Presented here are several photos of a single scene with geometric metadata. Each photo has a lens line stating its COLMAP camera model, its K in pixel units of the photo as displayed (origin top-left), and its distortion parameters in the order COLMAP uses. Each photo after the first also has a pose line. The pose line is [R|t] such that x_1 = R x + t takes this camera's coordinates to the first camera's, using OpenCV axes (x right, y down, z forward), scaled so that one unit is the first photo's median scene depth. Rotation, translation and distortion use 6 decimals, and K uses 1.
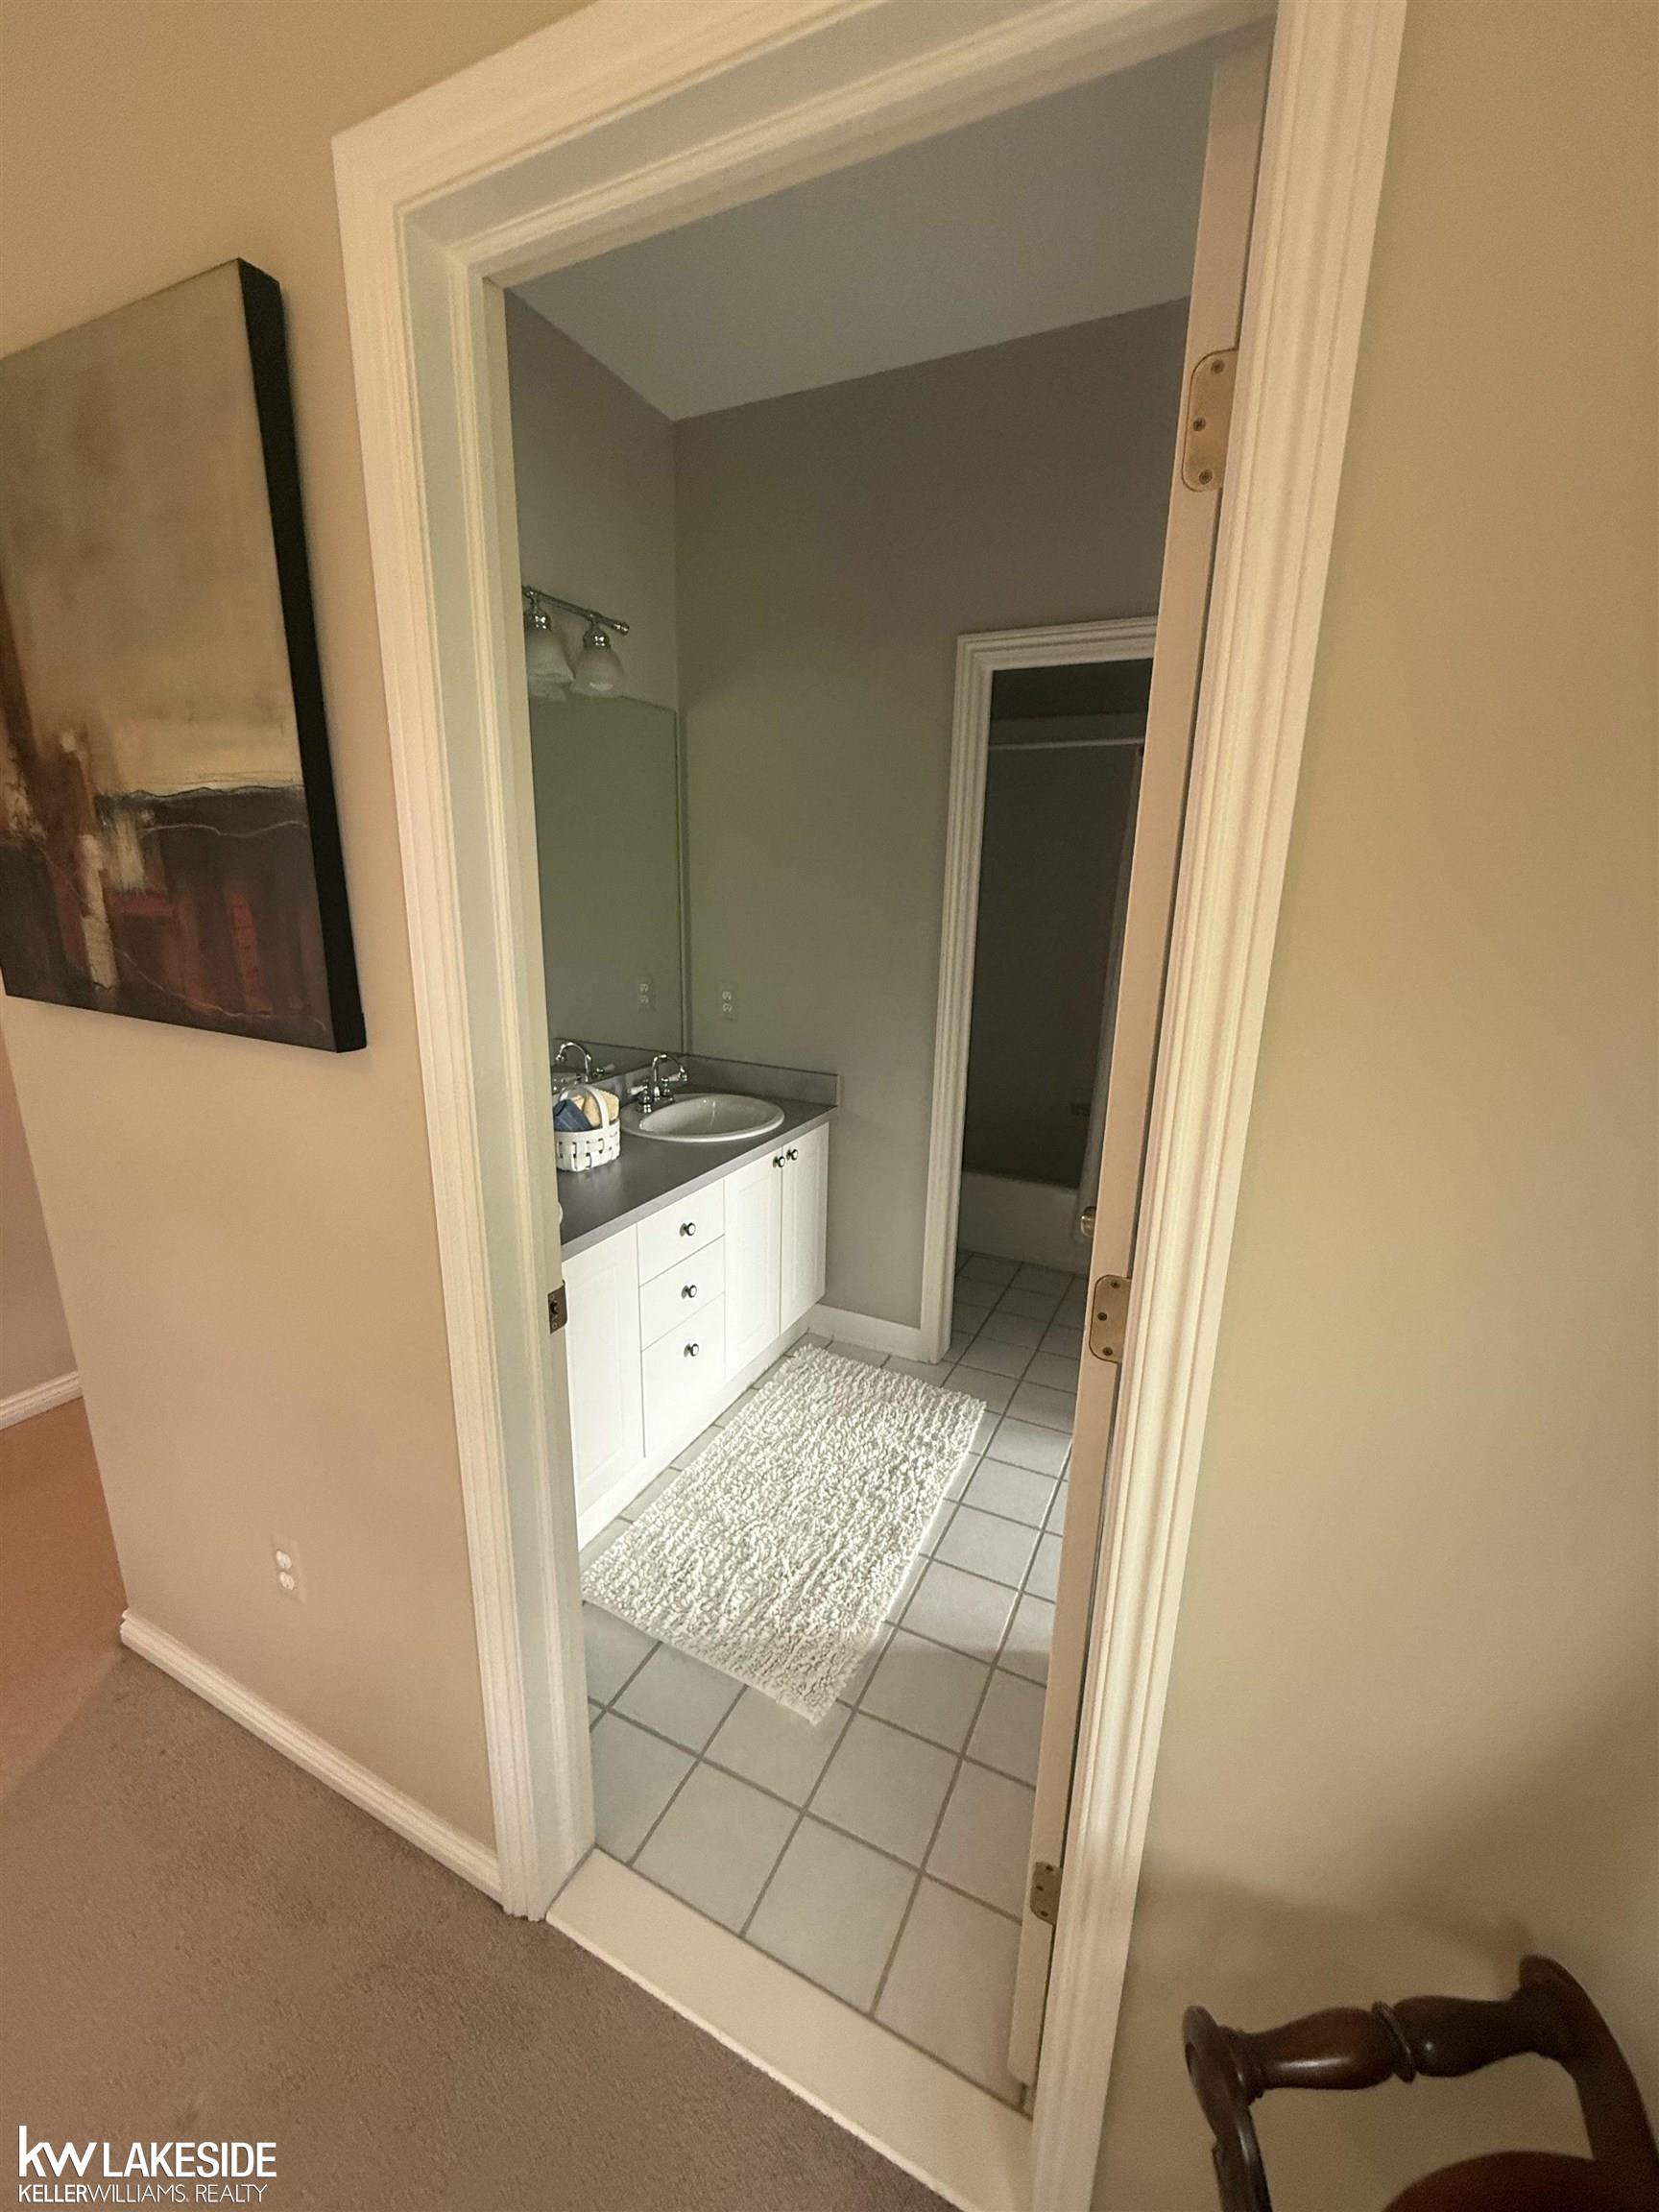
lens RADIAL K [[883.3, 0, 830.6], [0, 883.3, 1100.8], [0, 0, 1]] dist [-0.001850, 0.000715]
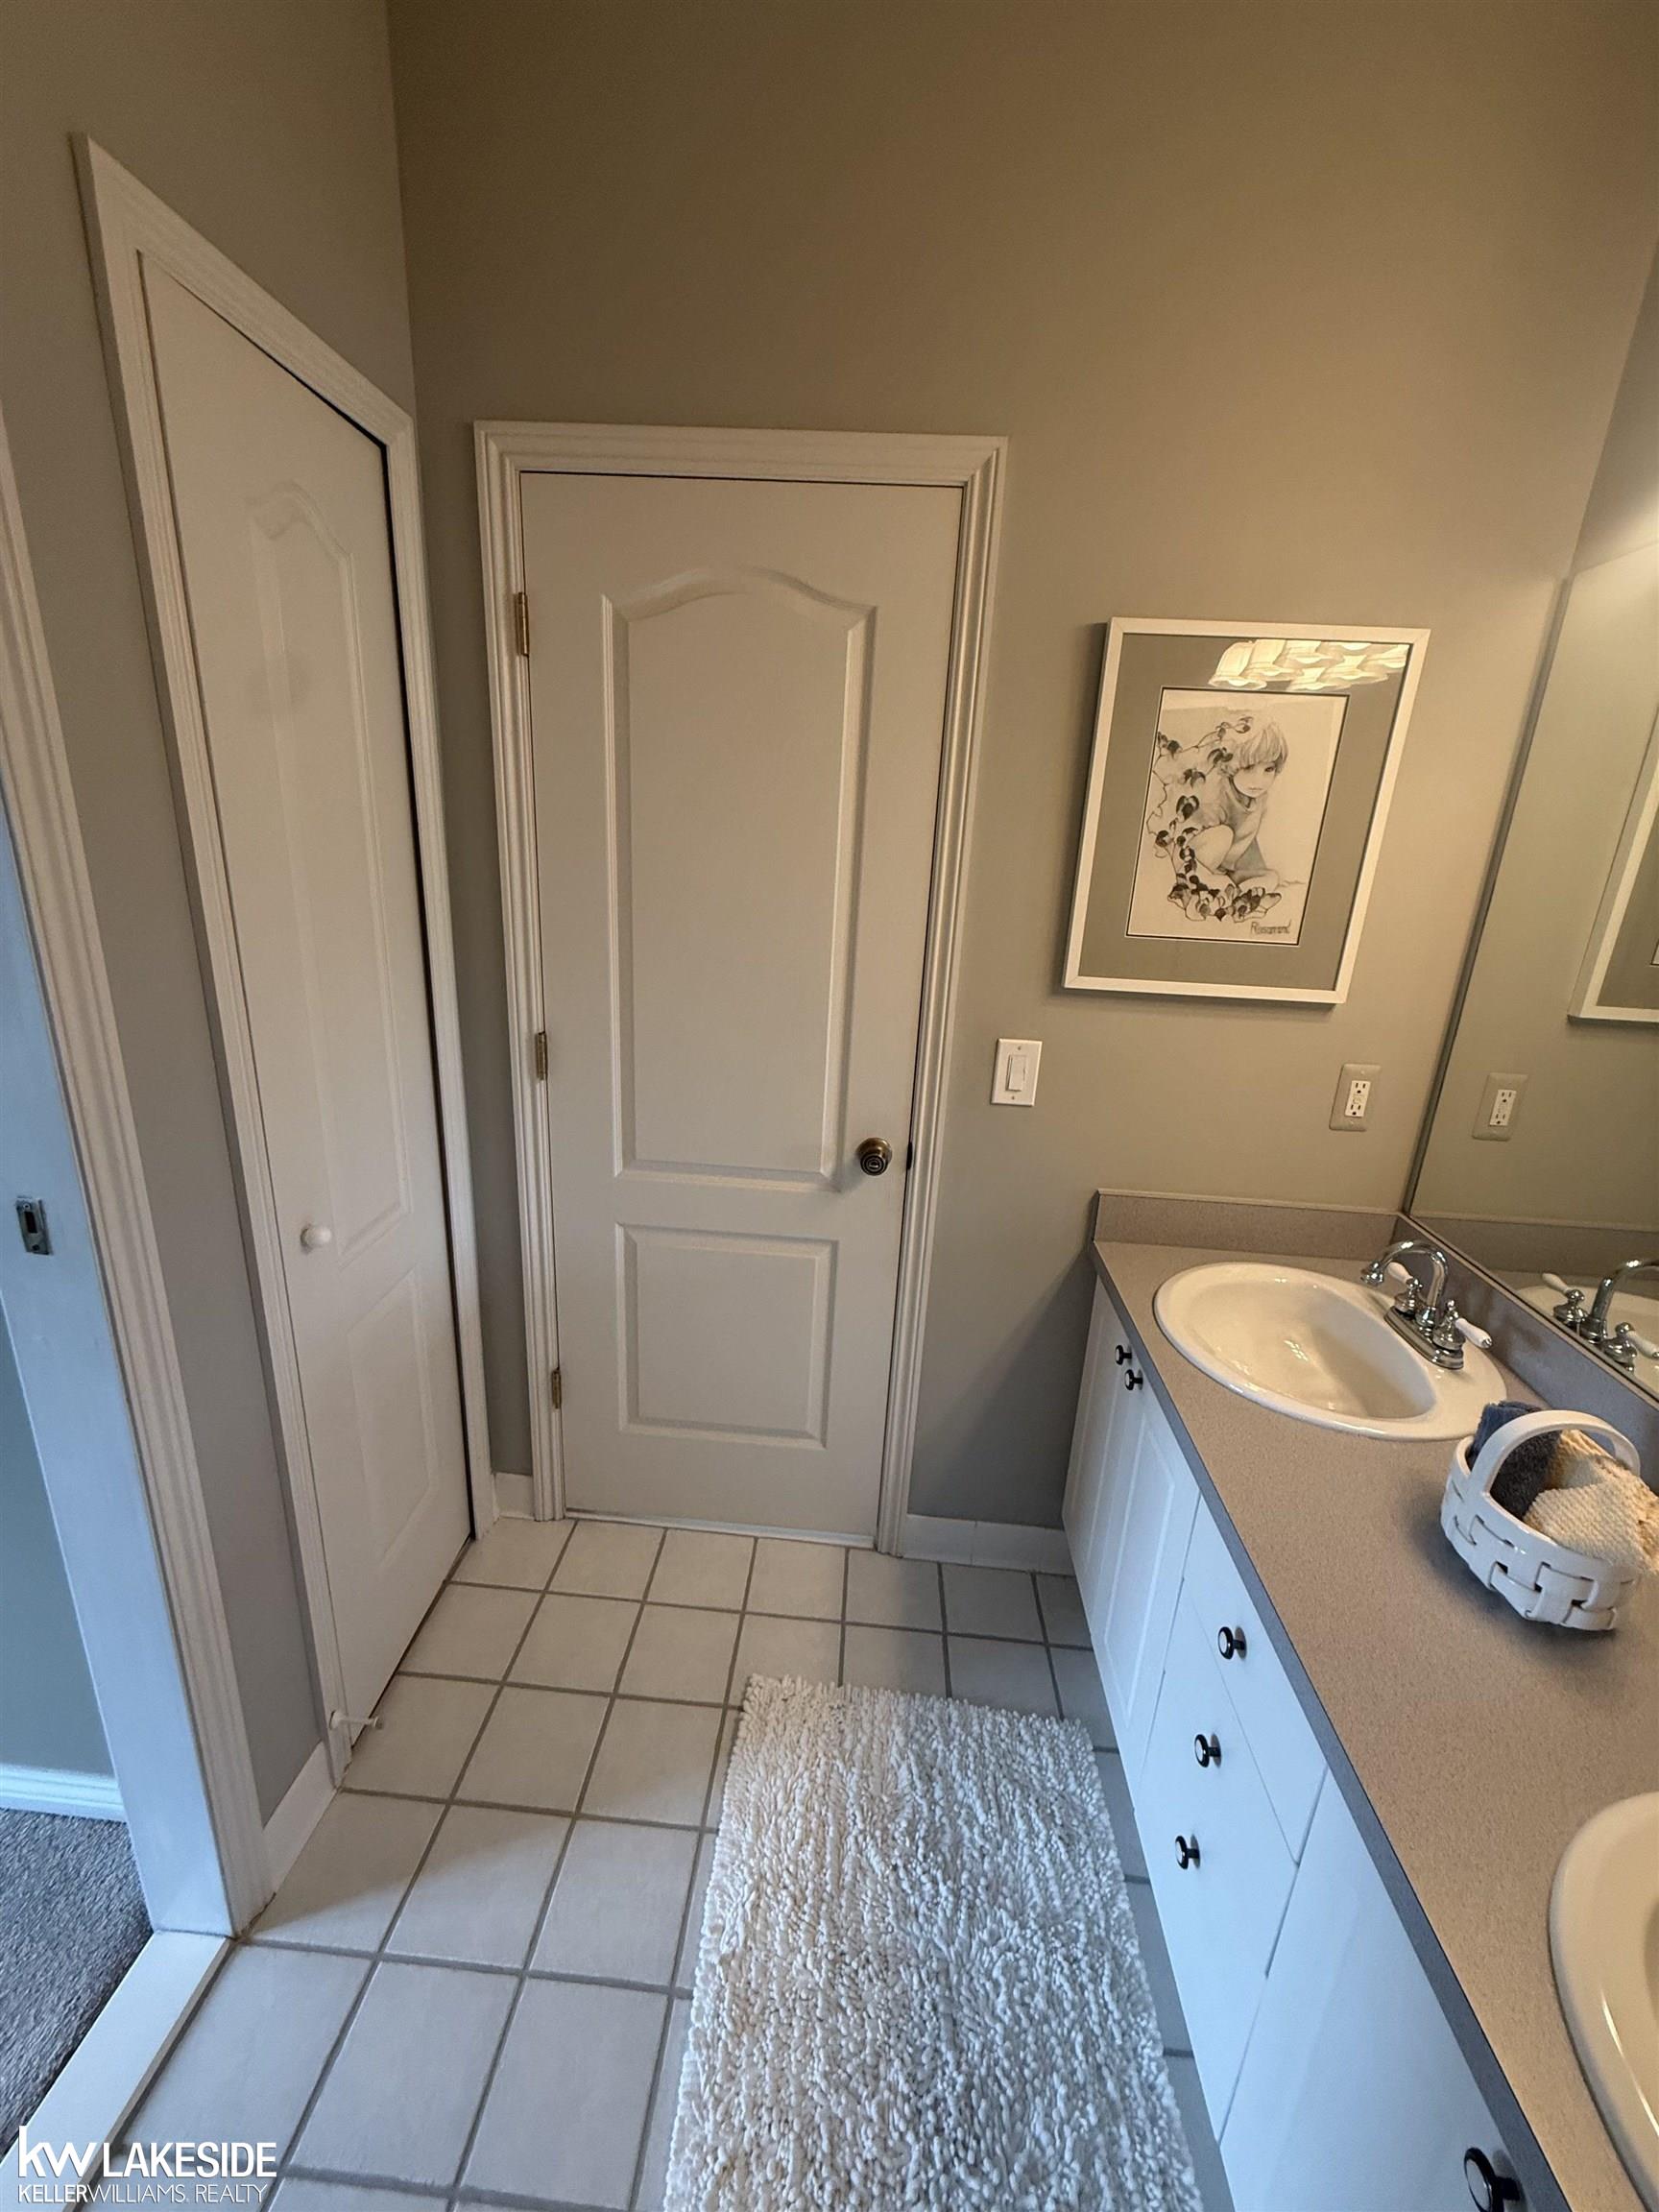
lens RADIAL K [[883.3, 0, 830.6], [0, 883.3, 1100.8], [0, 0, 1]] dist [-0.001850, 0.000715]
pose [[-0.922304, 0.047576, -0.383525, 0.224906], [-0.161980, 0.853430, 0.495399, -0.332328], [0.350881, 0.519032, -0.779416, 1.239744]]
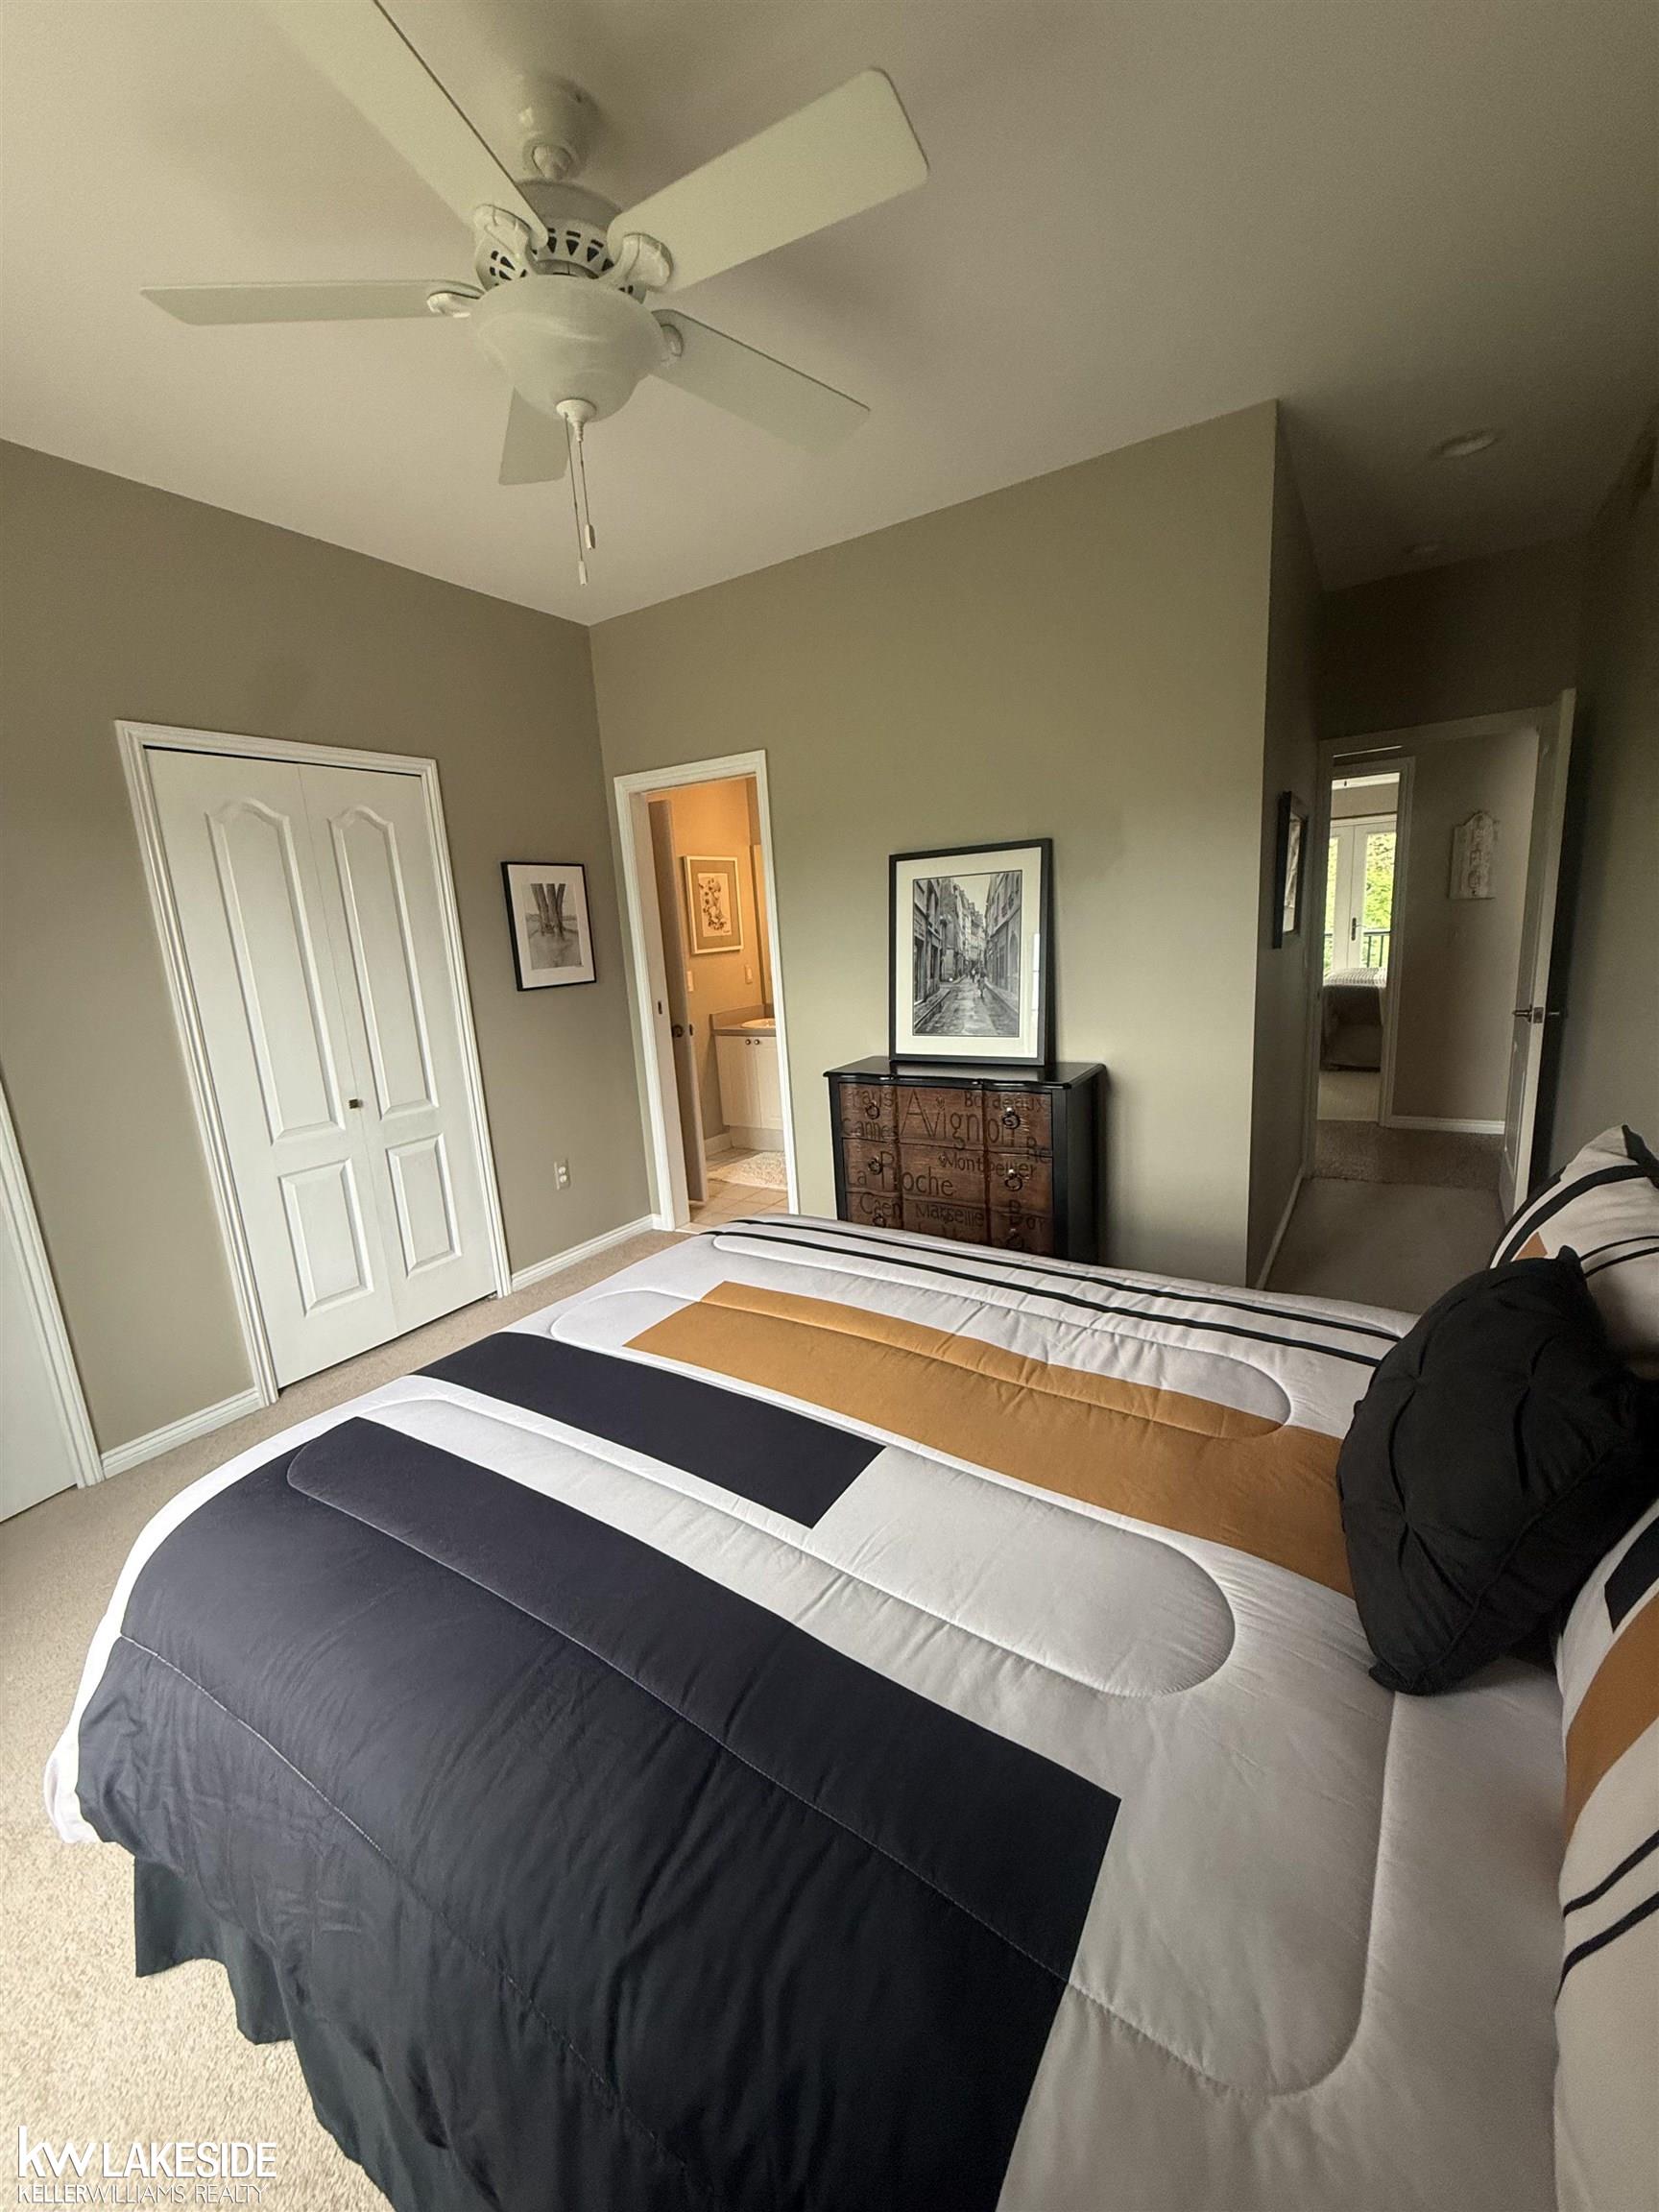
lens RADIAL K [[883.3, 0, 830.6], [0, 883.3, 1100.8], [0, 0, 1]] dist [-0.001850, 0.000715]
pose [[-0.107945, 0.190333, -0.975767, 2.533366], [-0.191608, 0.959117, 0.208282, -0.275154], [0.975518, 0.209447, -0.067063, 1.342985]]
